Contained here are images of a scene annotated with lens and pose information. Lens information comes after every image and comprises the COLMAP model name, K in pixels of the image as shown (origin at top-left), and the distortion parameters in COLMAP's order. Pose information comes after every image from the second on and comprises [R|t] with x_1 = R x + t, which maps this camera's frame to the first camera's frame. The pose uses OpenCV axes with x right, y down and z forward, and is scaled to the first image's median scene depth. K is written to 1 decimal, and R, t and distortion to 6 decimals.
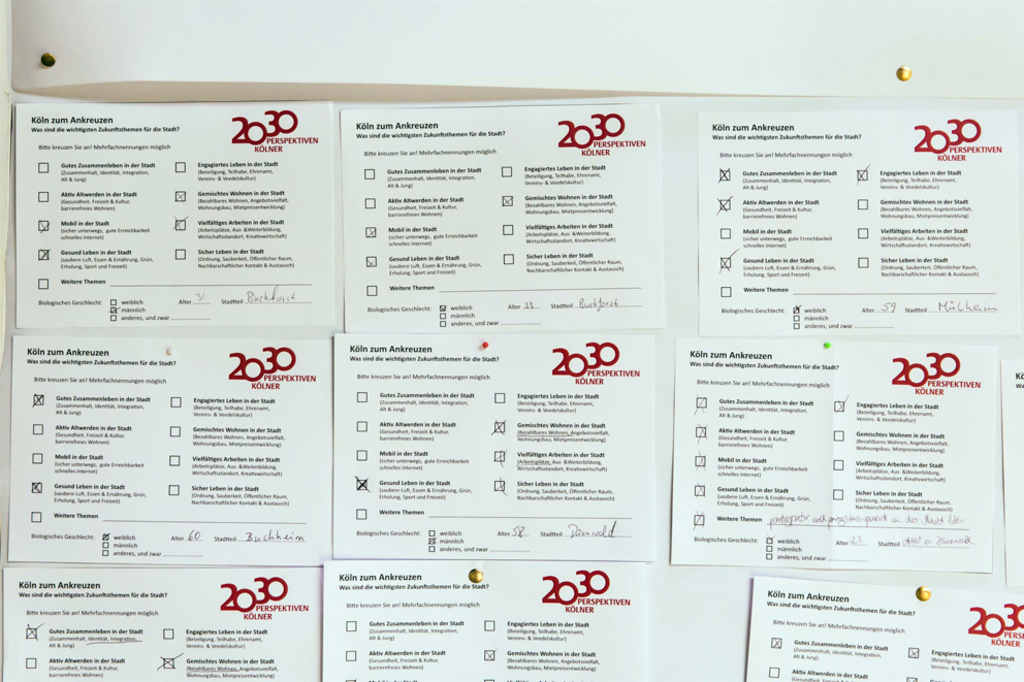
lens RADIAL K [[1600.4, 0, 509.7], [0, 1600.4, 301.6], [0, 0, 1]] dist [-0.015507, 0.000000]
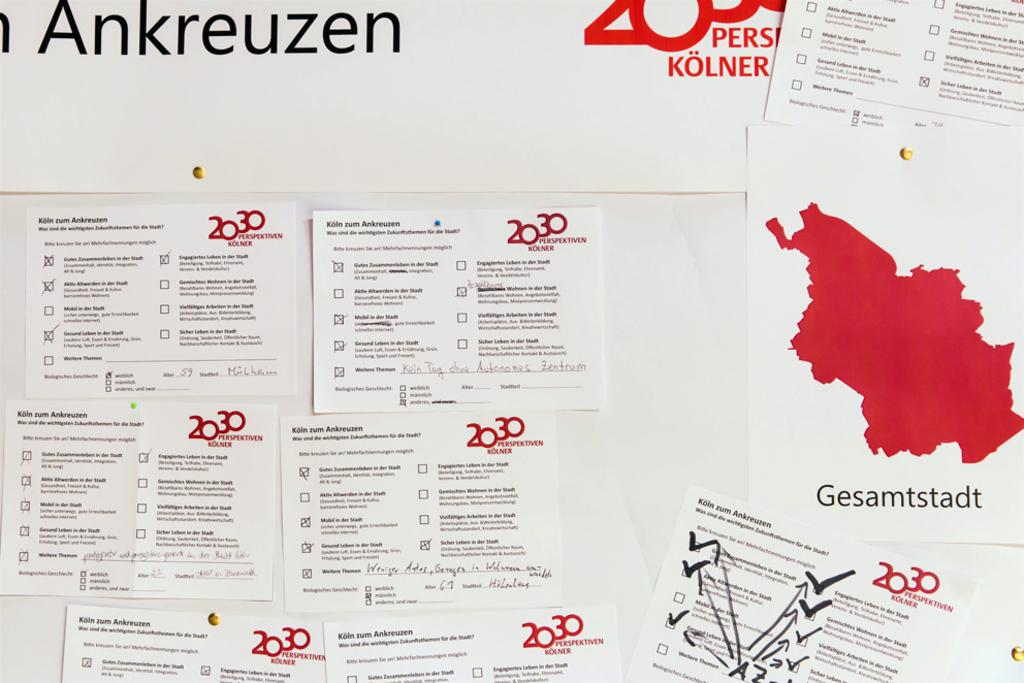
lens RADIAL K [[1382.0, 0, 467.4], [0, 1382.0, 327.0], [0, 0, 1]] dist [-0.014511, 0.000000]
pose [[0.999644, -0.012121, -0.023756, 0.466614], [0.011344, 0.999405, -0.032566, 0.005734], [0.024136, 0.032285, 0.999187, -0.002680]]
